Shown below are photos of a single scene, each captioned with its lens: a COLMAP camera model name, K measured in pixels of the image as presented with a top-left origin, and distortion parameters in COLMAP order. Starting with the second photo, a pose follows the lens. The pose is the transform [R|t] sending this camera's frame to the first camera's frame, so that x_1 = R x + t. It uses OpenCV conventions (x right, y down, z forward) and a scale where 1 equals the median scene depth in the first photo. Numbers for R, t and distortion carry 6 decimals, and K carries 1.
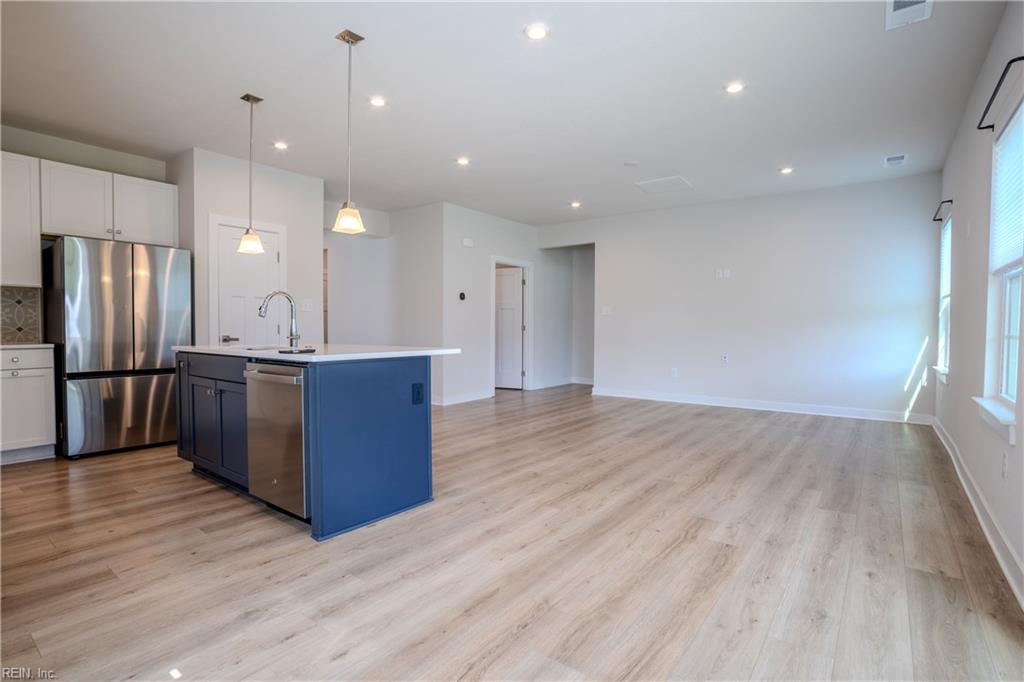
lens RADIAL K [[502.5, 0, 501.5], [0, 502.5, 340.2], [0, 0, 1]] dist [-0.046330, 0.015831]
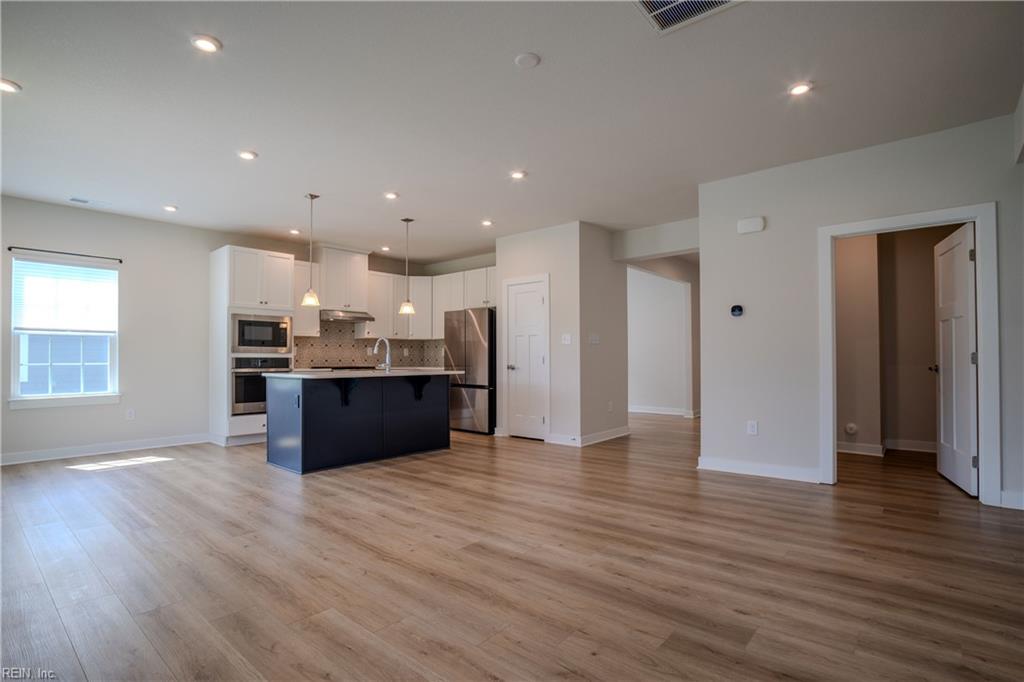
lens RADIAL K [[502.5, 0, 512.7], [0, 502.5, 347.4], [0, 0, 1]] dist [-0.046330, 0.015831]
pose [[-0.049714, -0.022901, -0.998501, 1.261559], [-0.018706, 0.999583, -0.021995, -0.040425], [0.998588, 0.017585, -0.050122, 1.605713]]
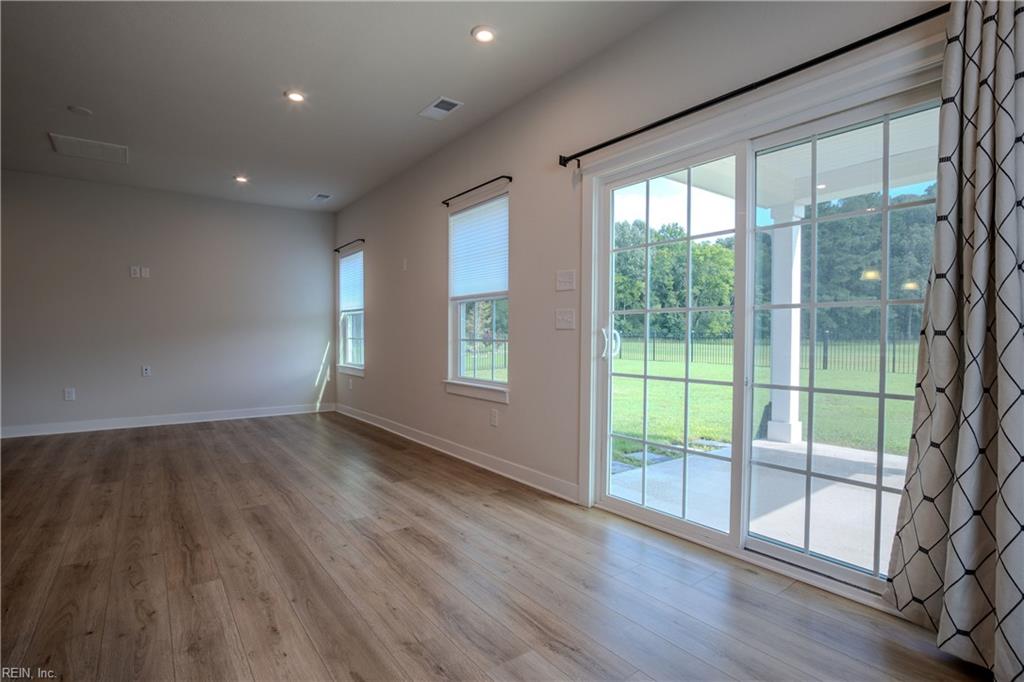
lens RADIAL K [[502.5, 0, 503.5], [0, 502.5, 345.4], [0, 0, 1]] dist [-0.046330, 0.015831]
pose [[0.275294, -0.019300, 0.961166, -0.415331], [0.022711, 0.999650, 0.013568, -0.009580], [-0.961092, 0.018094, 0.275636, 0.342959]]
